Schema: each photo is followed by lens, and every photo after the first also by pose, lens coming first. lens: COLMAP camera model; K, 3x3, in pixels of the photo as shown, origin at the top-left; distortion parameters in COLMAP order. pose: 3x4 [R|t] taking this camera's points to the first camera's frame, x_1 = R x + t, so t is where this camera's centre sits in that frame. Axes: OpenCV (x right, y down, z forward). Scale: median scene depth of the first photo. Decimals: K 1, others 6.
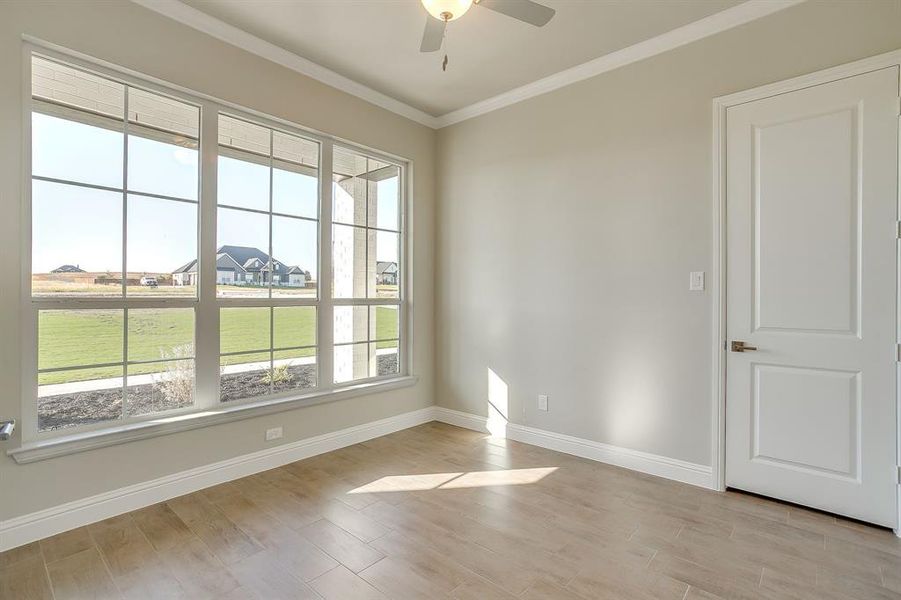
lens RADIAL K [[437.9, 0, 459.0], [0, 437.9, 294.4], [0, 0, 1]] dist [0.003000, 0.001409]
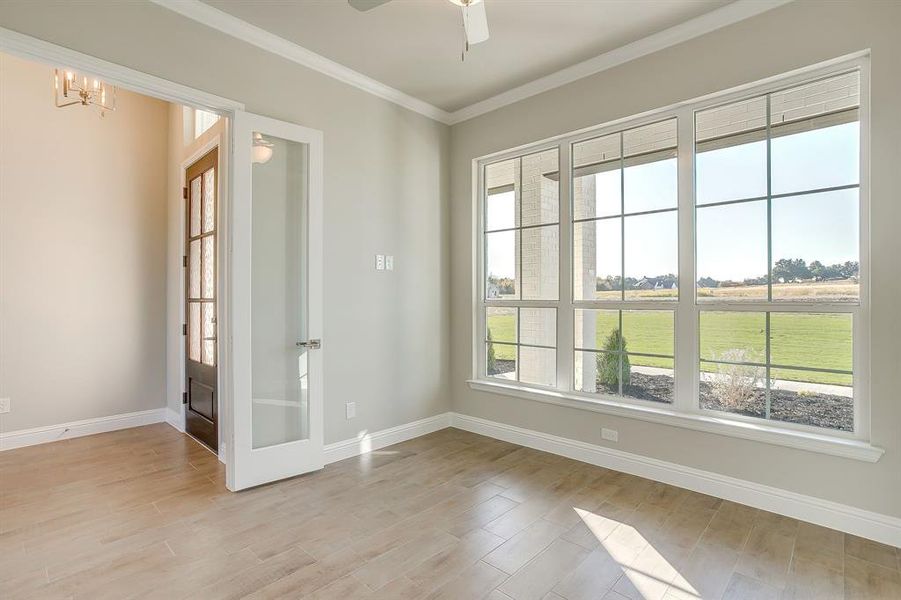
lens RADIAL K [[437.9, 0, 459.1], [0, 437.9, 303.7], [0, 0, 1]] dist [0.003000, 0.001409]
pose [[-0.018341, 0.004771, -0.999820, 0.554982], [0.006797, 0.999966, 0.004647, 0.007257], [0.999809, -0.006710, -0.018373, 0.626491]]
